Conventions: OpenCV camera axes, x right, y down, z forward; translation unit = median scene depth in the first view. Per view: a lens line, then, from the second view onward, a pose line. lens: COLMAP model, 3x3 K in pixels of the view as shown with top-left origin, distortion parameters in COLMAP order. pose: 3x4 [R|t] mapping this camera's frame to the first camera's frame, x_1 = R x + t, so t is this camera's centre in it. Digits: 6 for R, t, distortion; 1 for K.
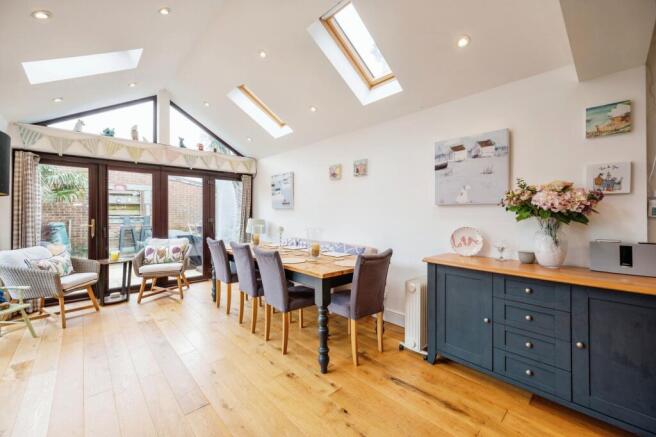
lens RADIAL K [[264.2, 0, 328.0], [0, 264.2, 208.5], [0, 0, 1]] dist [0.002534, 0.000222]
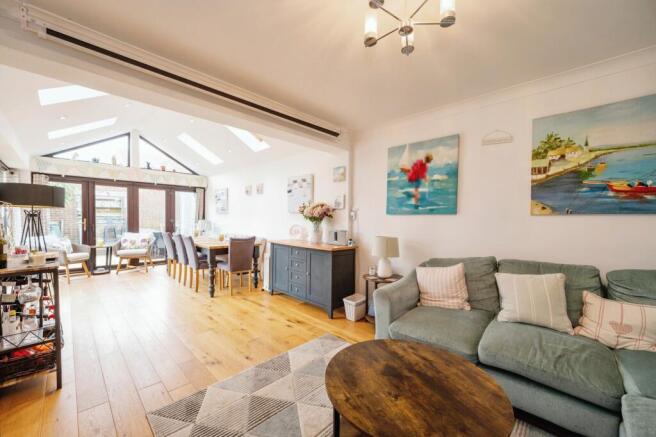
lens RADIAL K [[258.0, 0, 328.0], [0, 258.0, 218.5], [0, 0, 1]] dist [-0.000175, -0.000113]
pose [[0.998823, 0.011874, 0.047032, 0.398465], [-0.012863, 0.999702, 0.020770, -0.008195], [-0.046771, -0.021351, 0.998677, -0.499616]]
